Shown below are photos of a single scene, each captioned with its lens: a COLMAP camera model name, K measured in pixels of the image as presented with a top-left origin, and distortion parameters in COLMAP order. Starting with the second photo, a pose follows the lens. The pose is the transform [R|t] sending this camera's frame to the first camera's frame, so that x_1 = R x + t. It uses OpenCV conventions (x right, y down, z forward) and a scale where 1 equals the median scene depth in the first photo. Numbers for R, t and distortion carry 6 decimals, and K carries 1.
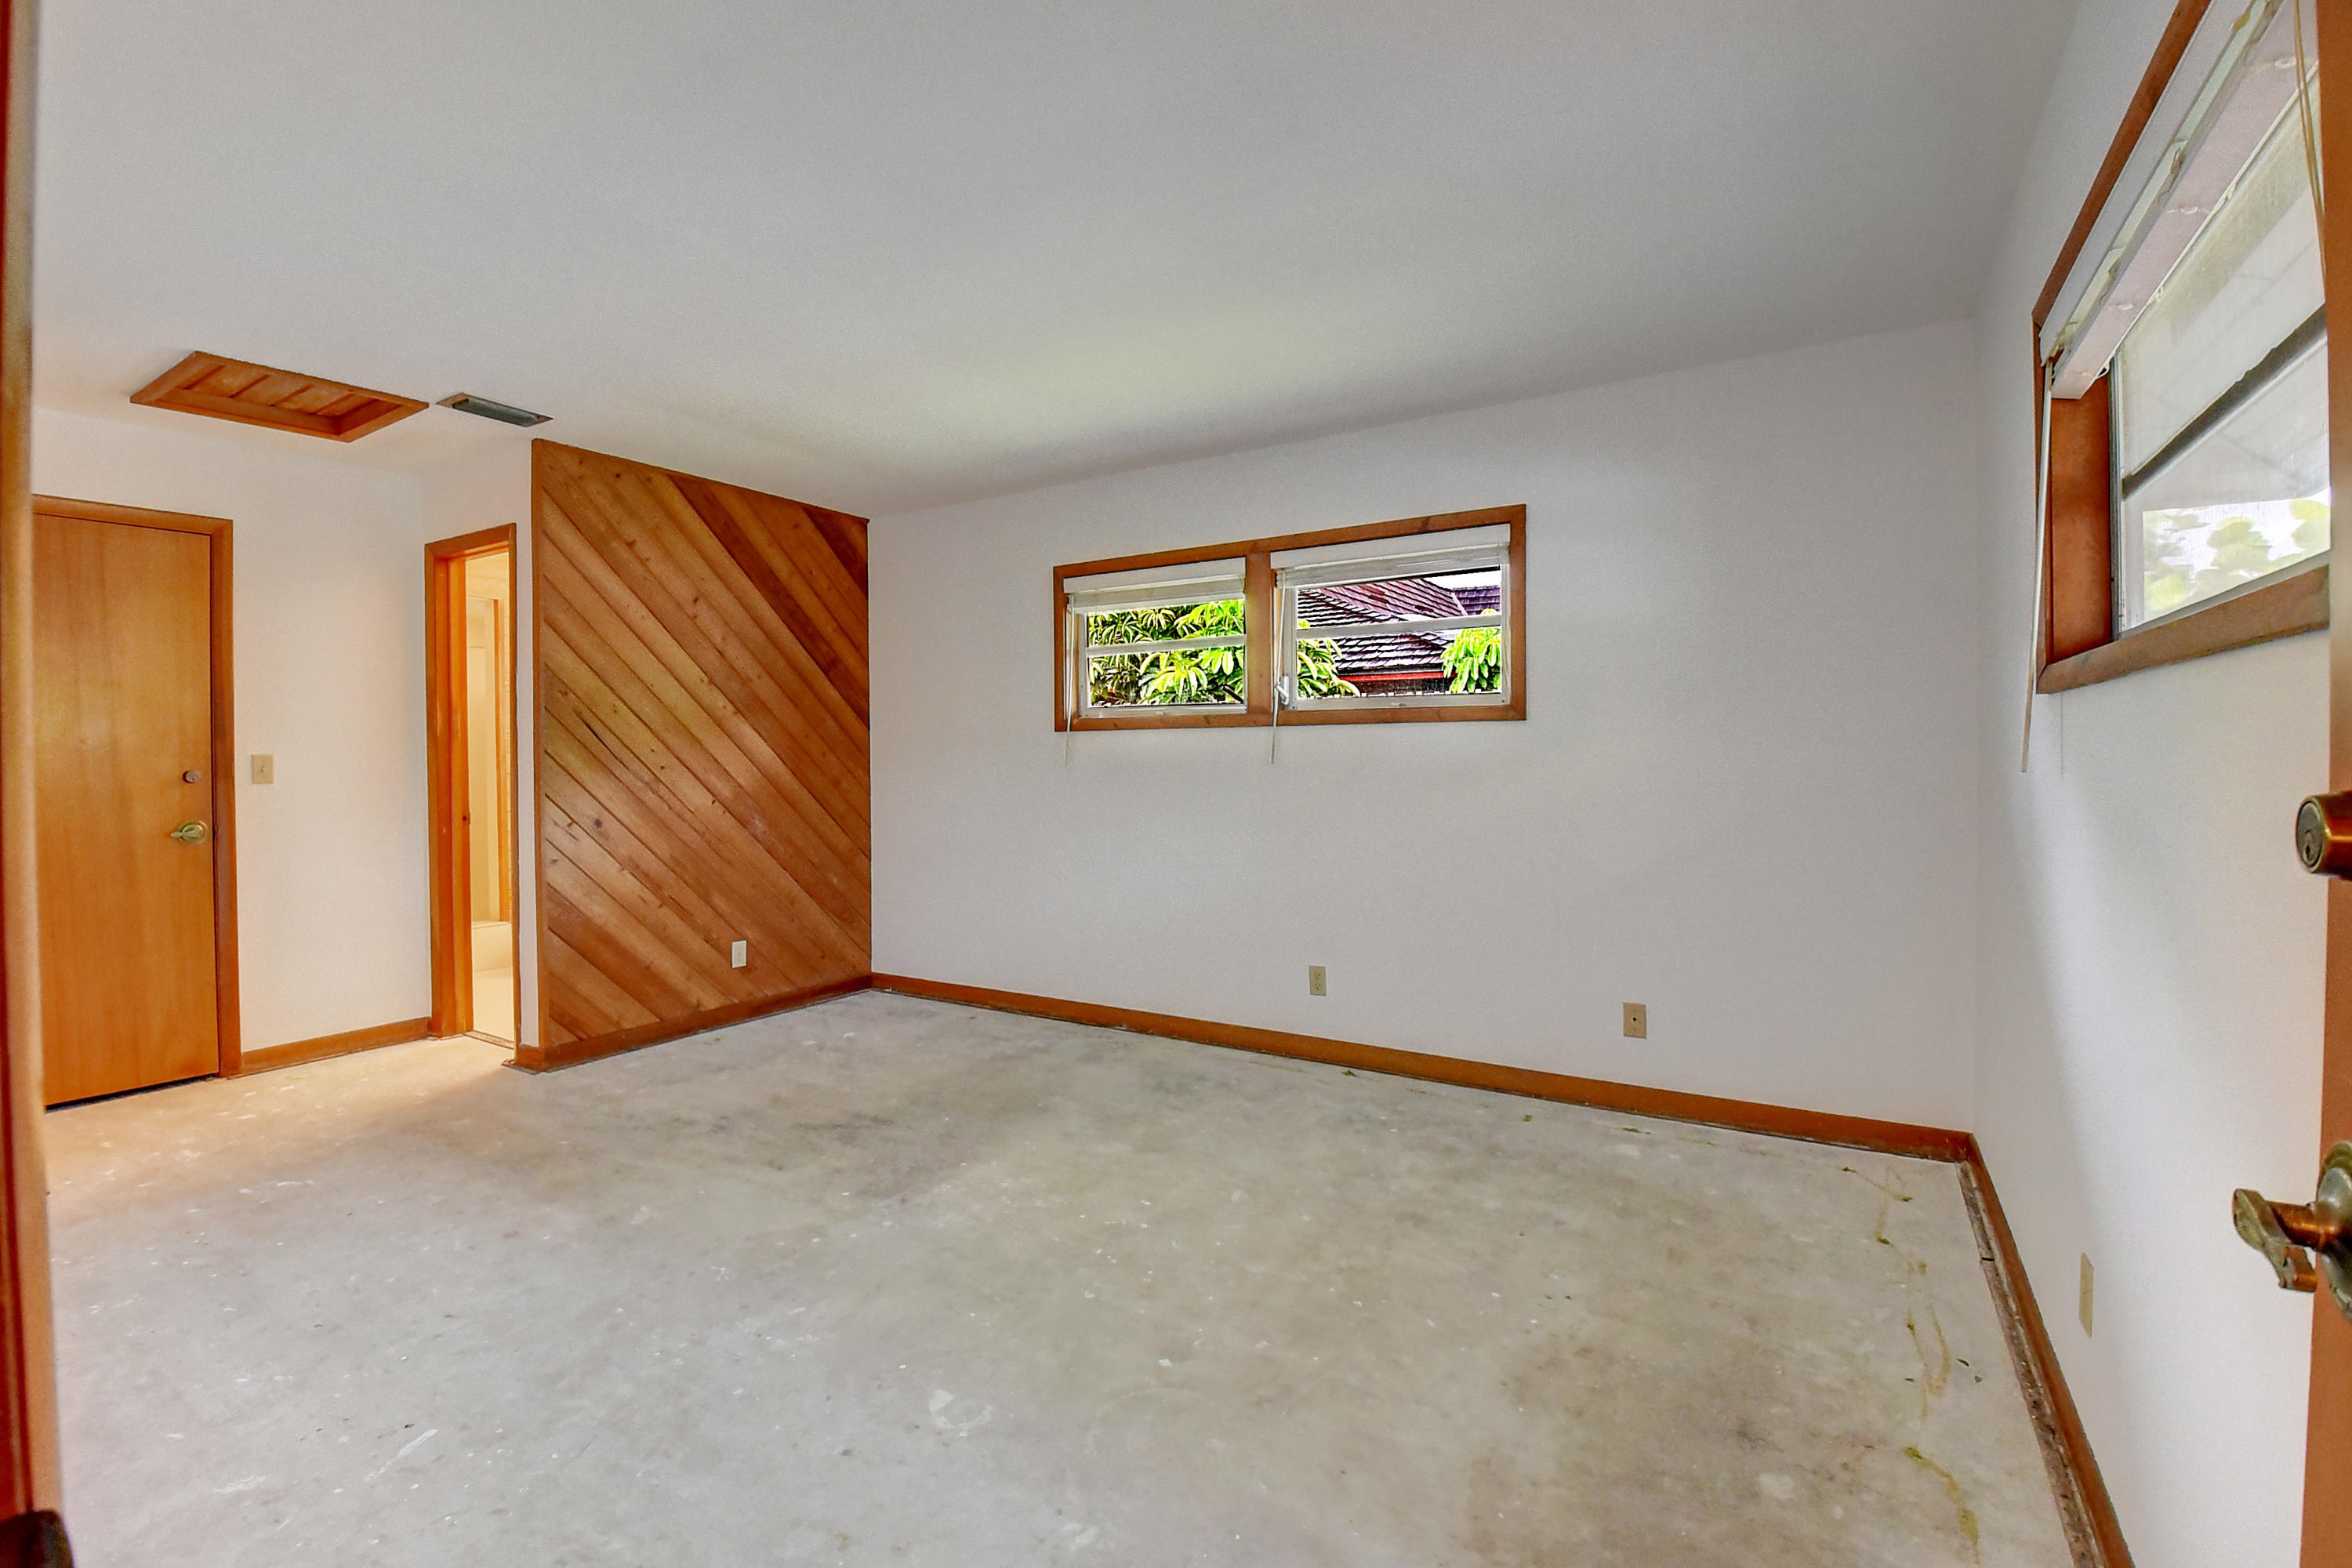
lens RADIAL K [[1042.4, 0, 1177.2], [0, 1042.4, 764.0], [0, 0, 1]] dist [0.000759, -0.011147]
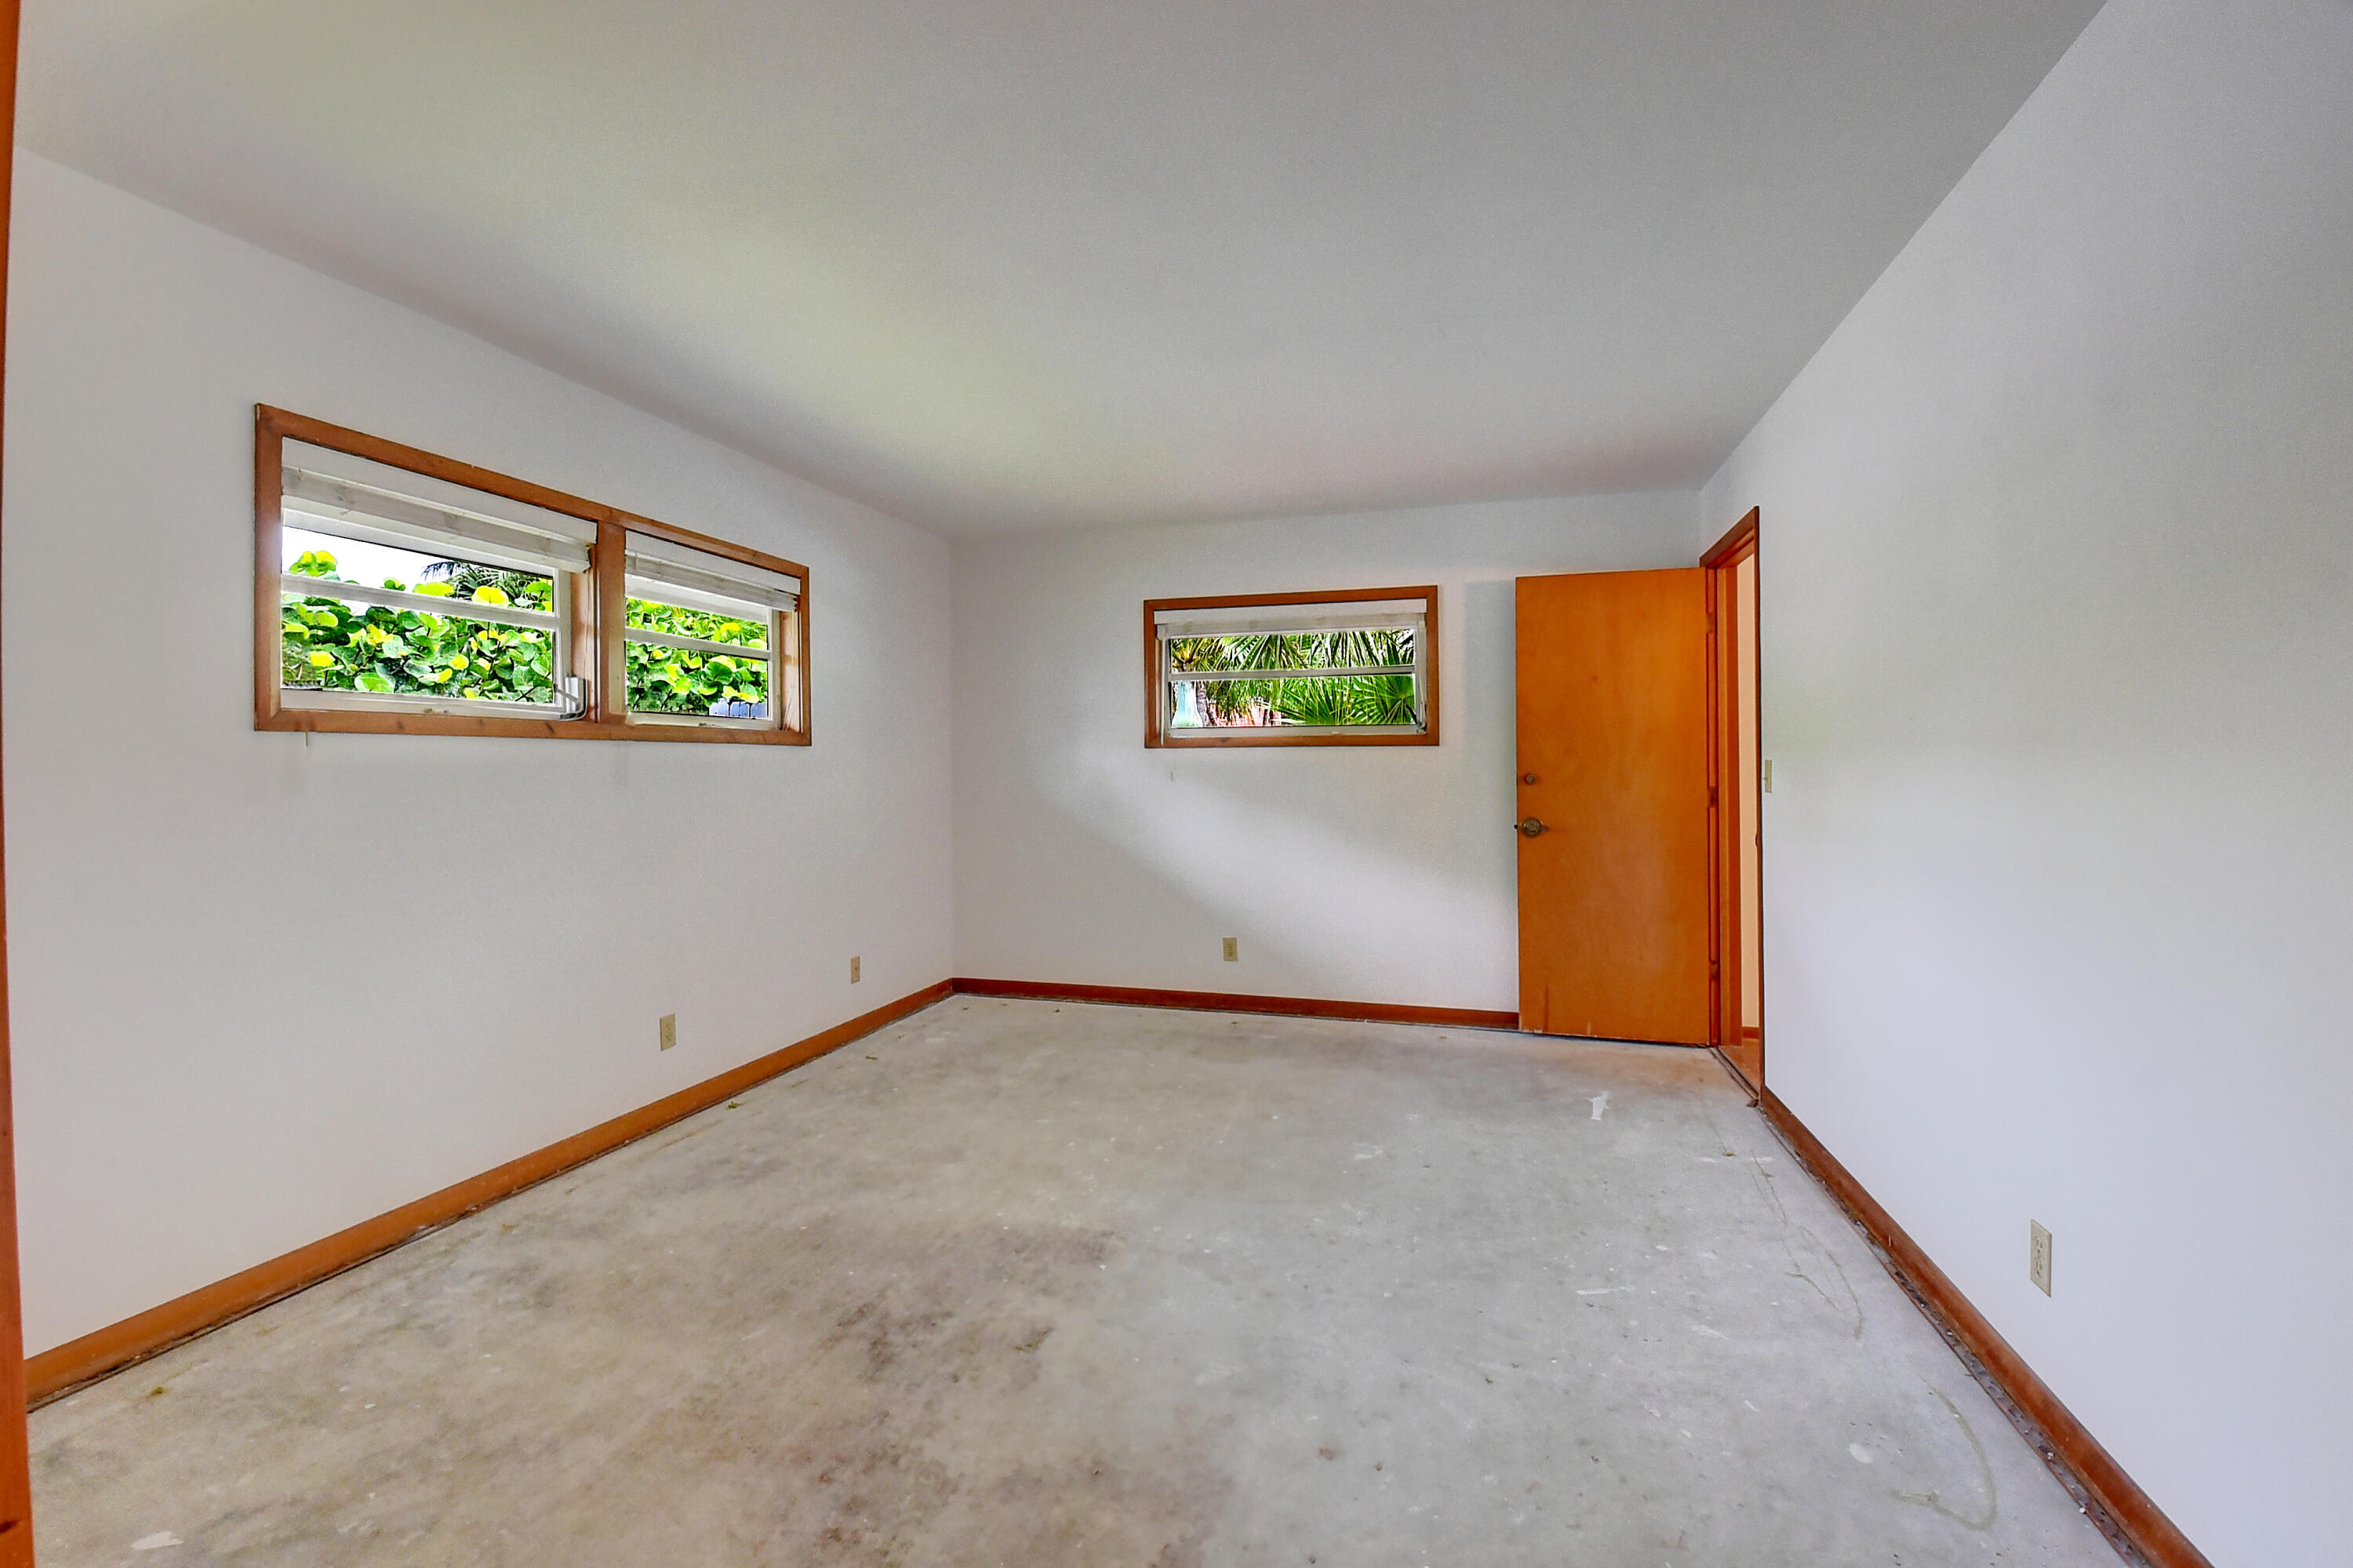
lens RADIAL K [[1042.5, 0, 1164.4], [0, 1042.5, 773.3], [0, 0, 1]] dist [0.033848, -0.047457]
pose [[-0.269319, 0.006845, 0.963027, -1.022641], [0.025853, 0.999666, 0.000125, 0.000779], [-0.962704, 0.024931, -0.269405, 1.020148]]
